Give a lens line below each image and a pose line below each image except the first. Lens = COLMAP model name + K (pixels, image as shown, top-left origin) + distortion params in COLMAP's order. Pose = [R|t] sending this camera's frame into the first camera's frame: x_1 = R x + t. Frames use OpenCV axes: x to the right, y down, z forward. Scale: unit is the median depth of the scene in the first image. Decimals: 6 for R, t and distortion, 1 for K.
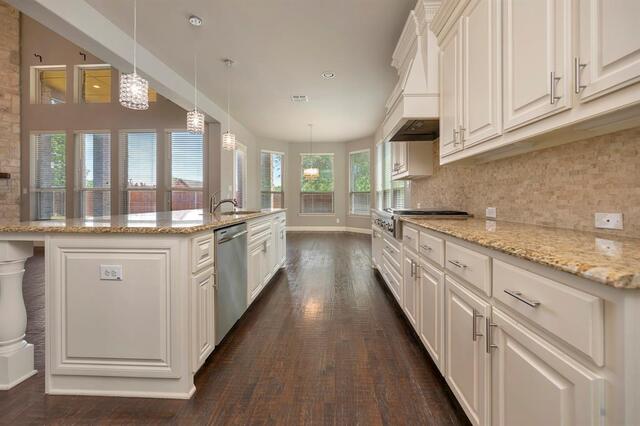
lens RADIAL K [[254.2, 0, 335.1], [0, 254.2, 194.4], [0, 0, 1]] dist [0.002441, -0.000831]
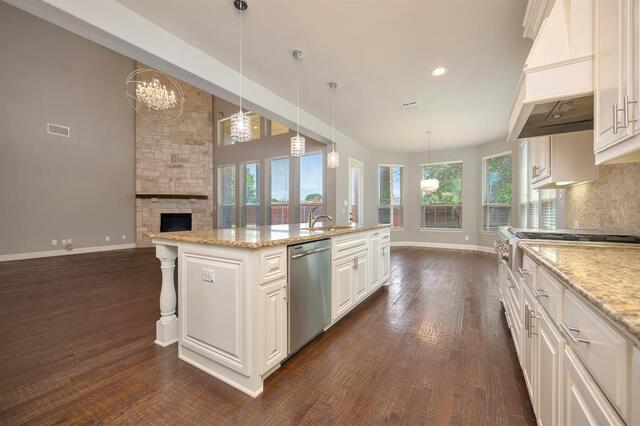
lens RADIAL K [[254.2, 0, 333.5], [0, 254.2, 209.0], [0, 0, 1]] dist [0.002441, -0.000831]
pose [[0.875031, -0.004645, -0.484044, 0.105356], [0.007897, 0.999958, 0.004682, -0.008445], [0.484002, -0.007919, 0.875031, 0.080251]]
